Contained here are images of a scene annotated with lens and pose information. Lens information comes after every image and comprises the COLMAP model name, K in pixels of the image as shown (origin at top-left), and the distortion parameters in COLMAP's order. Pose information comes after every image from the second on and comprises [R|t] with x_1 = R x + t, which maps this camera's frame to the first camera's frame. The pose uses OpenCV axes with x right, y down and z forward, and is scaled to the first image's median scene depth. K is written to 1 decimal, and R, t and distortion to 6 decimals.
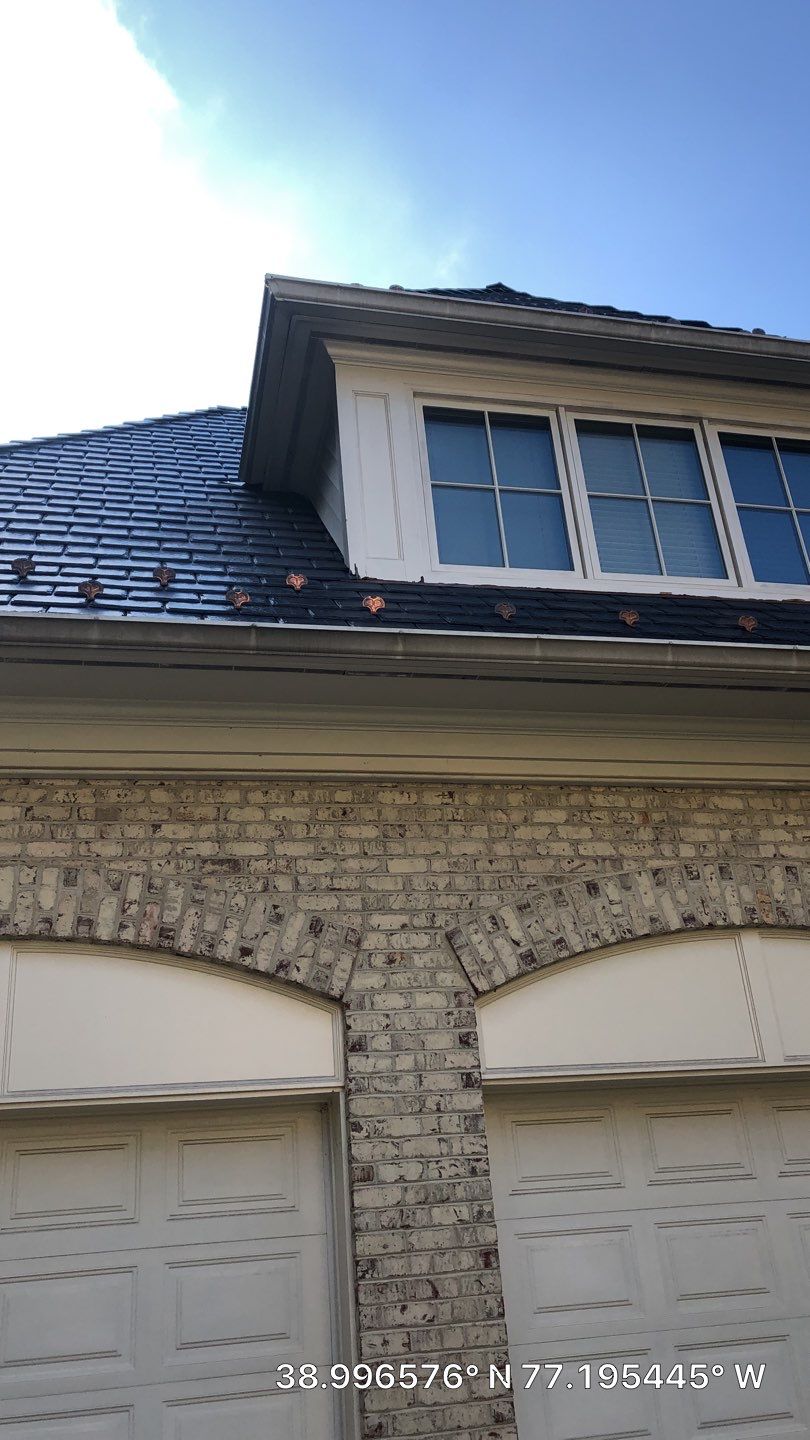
lens RADIAL K [[1163.0, 0, 405.0], [0, 1163.0, 720.0], [0, 0, 1]] dist [0.038293, -0.006510]
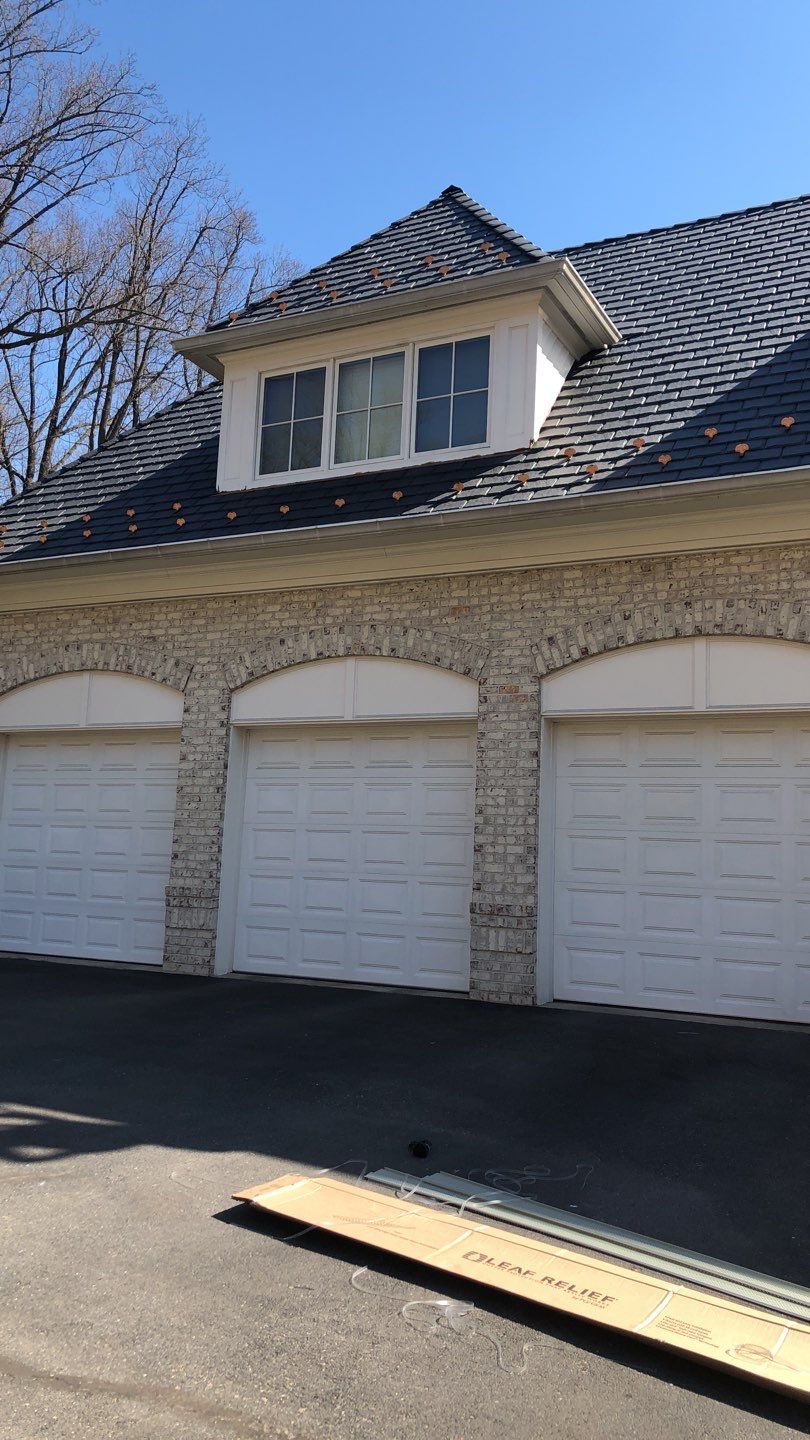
lens RADIAL K [[1136.7, 0, 405.0], [0, 1136.7, 720.0], [0, 0, 1]] dist [0.134750, -0.001949]
pose [[0.763520, 0.020260, -0.645466, 1.775188], [0.179688, 0.953371, 0.242477, -0.198201], [0.620282, -0.301119, 0.724278, -0.462689]]
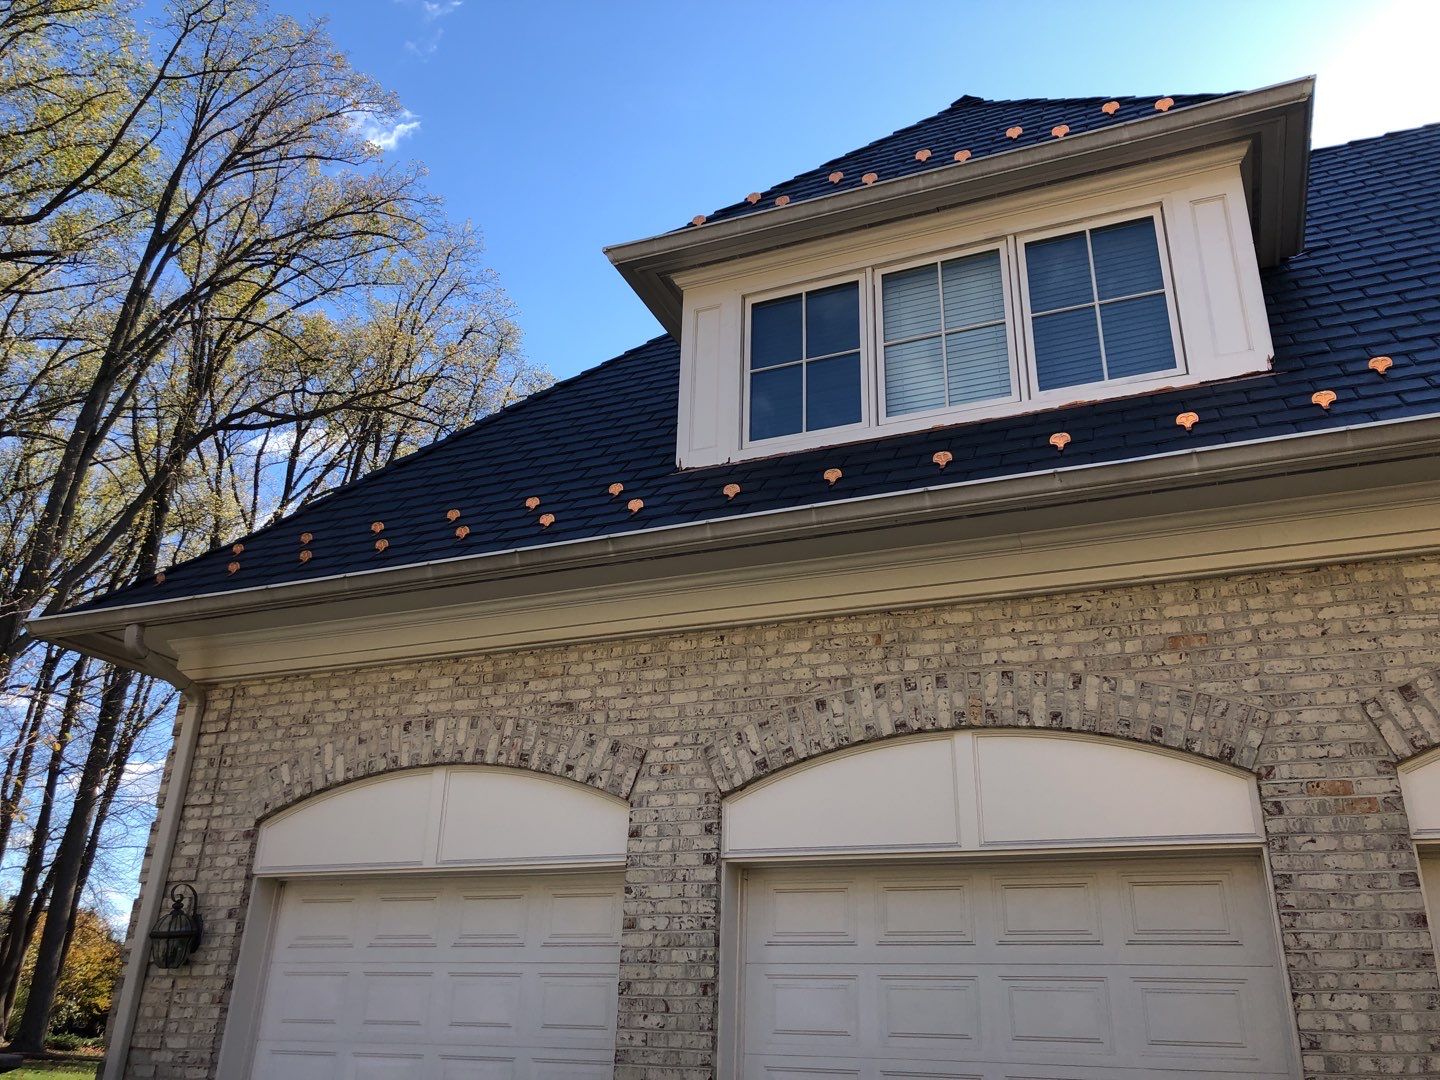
lens RADIAL K [[1156.8, 0, 720.0], [0, 1156.8, 540.0], [0, 0, 1]] dist [0.057830, -0.078616]
pose [[0.812480, -0.132833, -0.567655, 0.816038], [0.169844, 0.985391, 0.012511, -0.061704], [0.557700, -0.106578, 0.823172, -0.045737]]
